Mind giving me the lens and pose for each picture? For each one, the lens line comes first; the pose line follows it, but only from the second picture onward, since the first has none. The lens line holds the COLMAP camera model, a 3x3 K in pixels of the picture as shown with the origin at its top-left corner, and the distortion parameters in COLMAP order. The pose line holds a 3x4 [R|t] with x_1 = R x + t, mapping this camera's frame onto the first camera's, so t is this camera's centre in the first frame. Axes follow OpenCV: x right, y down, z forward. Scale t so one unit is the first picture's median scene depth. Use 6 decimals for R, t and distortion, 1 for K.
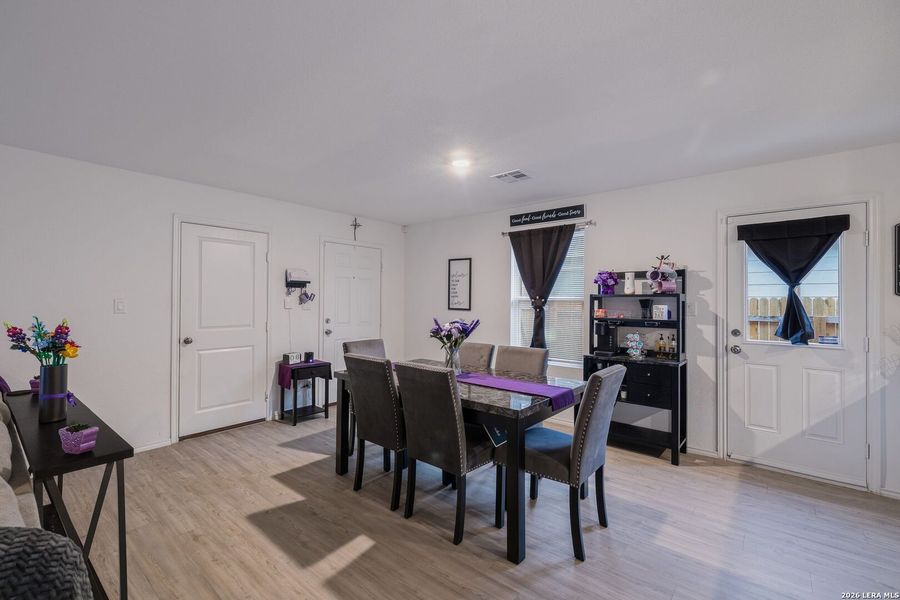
lens RADIAL K [[392.8, 0, 450.0], [0, 392.8, 300.0], [0, 0, 1]] dist [0.014860, 0.000142]
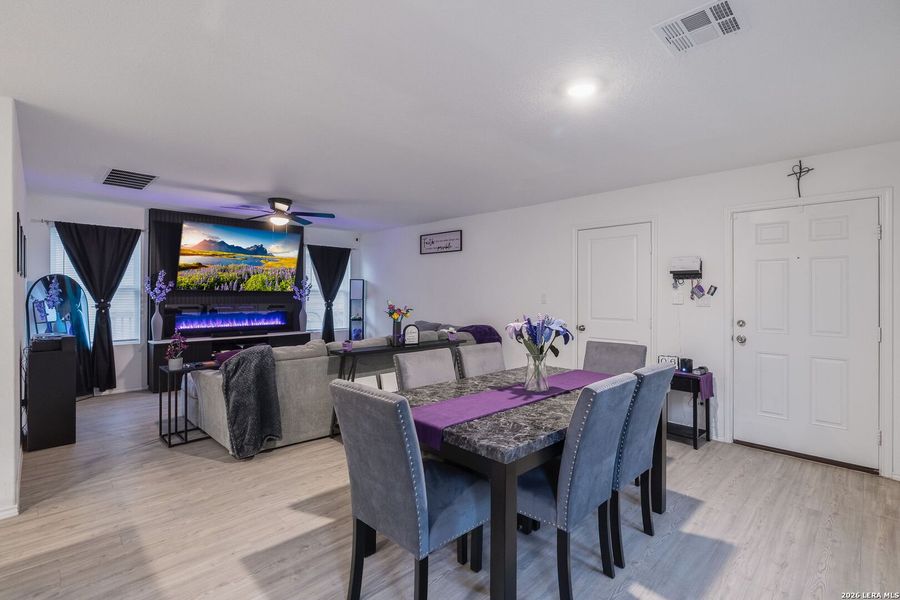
lens RADIAL K [[418.2, 0, 438.9], [0, 418.2, 294.0], [0, 0, 1]] dist [0.000125, 0.000022]
pose [[-0.106130, -0.006558, -0.994331, 0.649900], [-0.001010, 0.999978, -0.006487, 0.006775], [0.994352, 0.000315, -0.106135, 0.703218]]
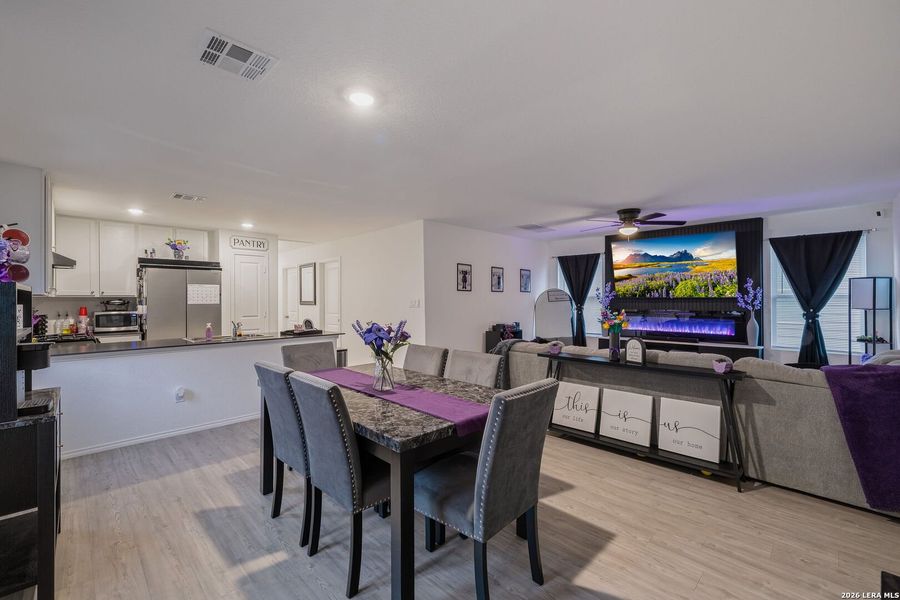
lens RADIAL K [[386.0, 0, 450.0], [0, 386.0, 300.0], [0, 0, 1]] dist [-0.022784, 0.012544]
pose [[-0.995801, -0.006213, 0.091338, -0.159912], [-0.006347, 0.999979, -0.001169, 0.001395], [-0.091328, -0.001744, -0.995819, 1.396755]]
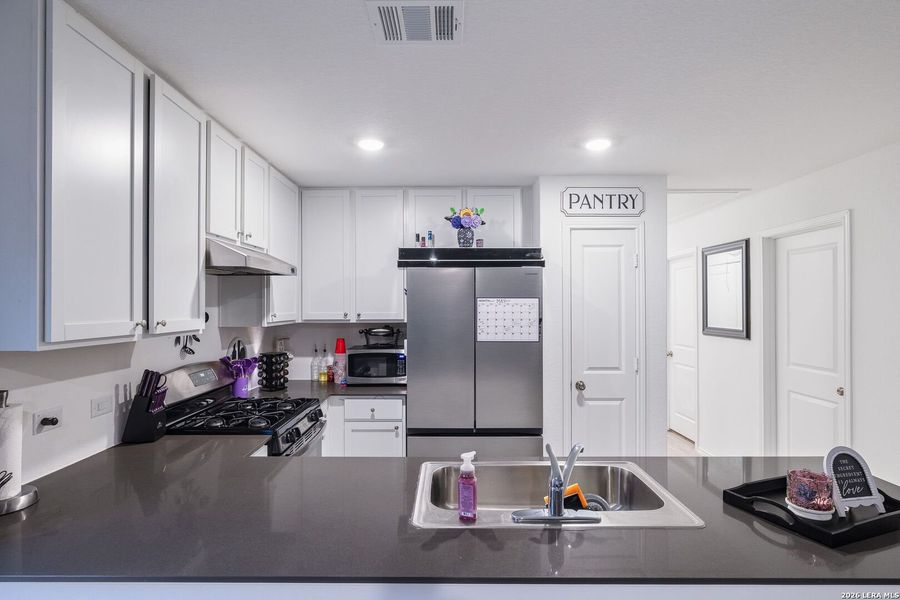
lens RADIAL K [[466.1, 0, 438.2], [0, 466.1, 301.7], [0, 0, 1]] dist [-0.001677, 0.000294]
pose [[-0.624646, -0.003883, 0.780898, 0.369051], [-0.008110, 0.999966, -0.001516, -0.046891], [-0.780866, -0.007280, -0.624656, 0.603286]]
